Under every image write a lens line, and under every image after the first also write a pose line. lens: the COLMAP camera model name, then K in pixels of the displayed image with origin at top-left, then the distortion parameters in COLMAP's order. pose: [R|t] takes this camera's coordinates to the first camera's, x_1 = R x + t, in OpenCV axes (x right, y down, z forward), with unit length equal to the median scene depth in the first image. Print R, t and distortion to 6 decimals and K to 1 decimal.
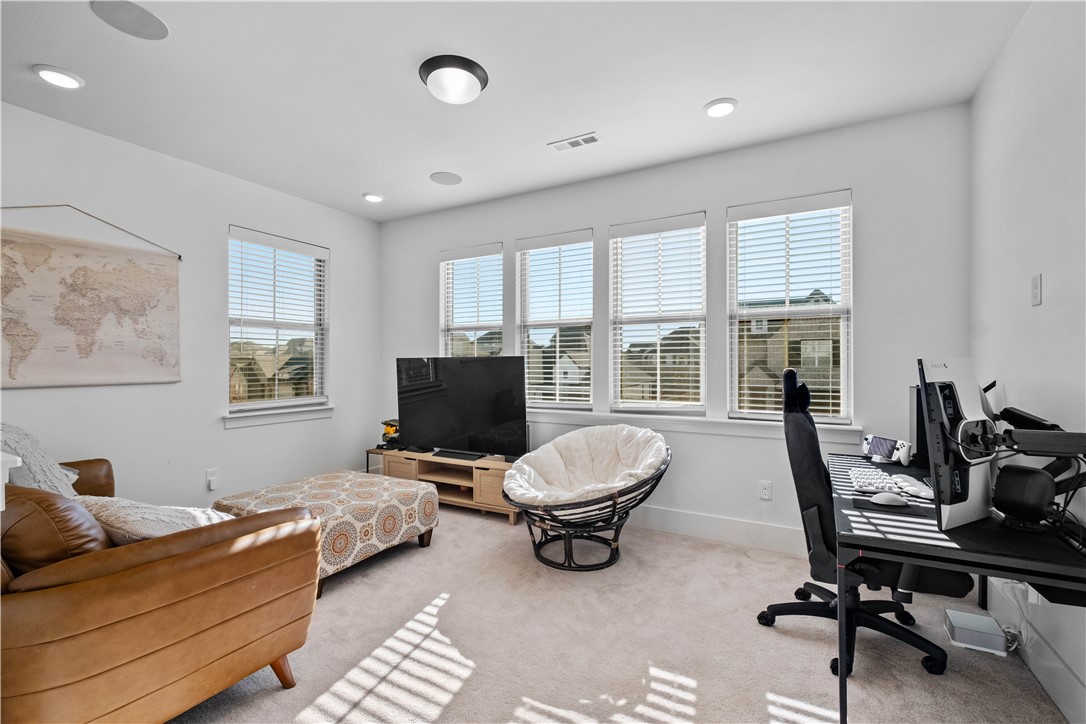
lens RADIAL K [[473.5, 0, 543.0], [0, 473.5, 362.0], [0, 0, 1]] dist [-0.002493, -0.000376]
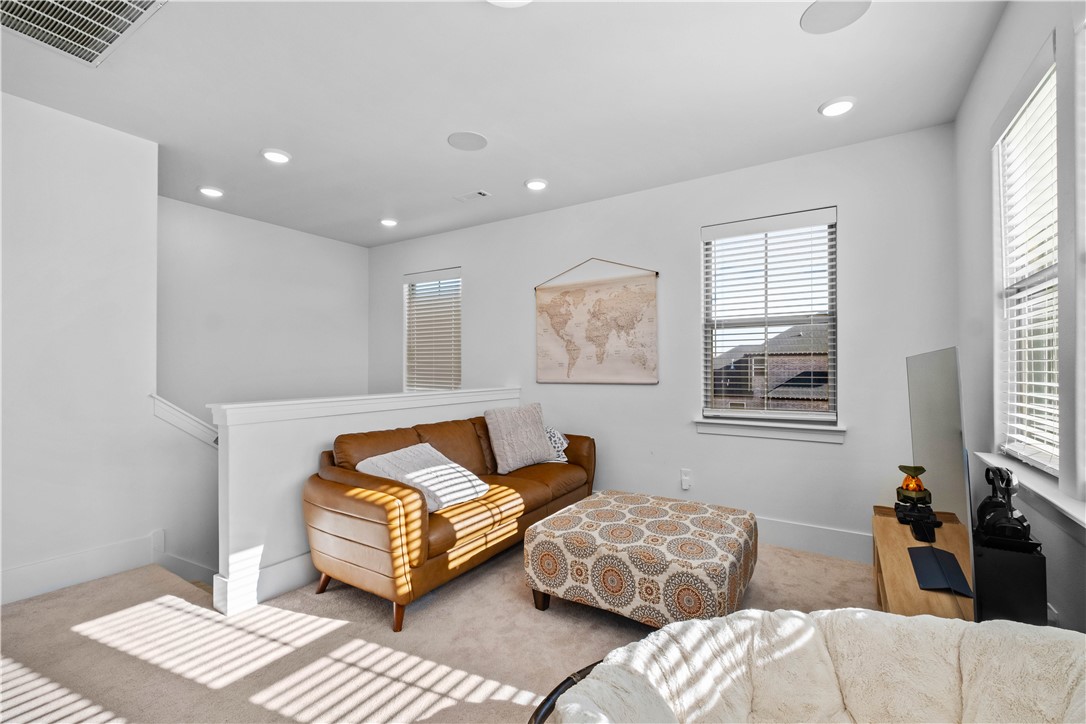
lens RADIAL K [[473.5, 0, 543.0], [0, 473.5, 362.0], [0, 0, 1]] dist [-0.002493, -0.000376]
pose [[-0.079973, -0.008268, -0.996763, 0.434286], [0.006733, 0.999938, -0.008835, -0.002325], [0.996774, -0.007418, -0.079913, 0.933988]]
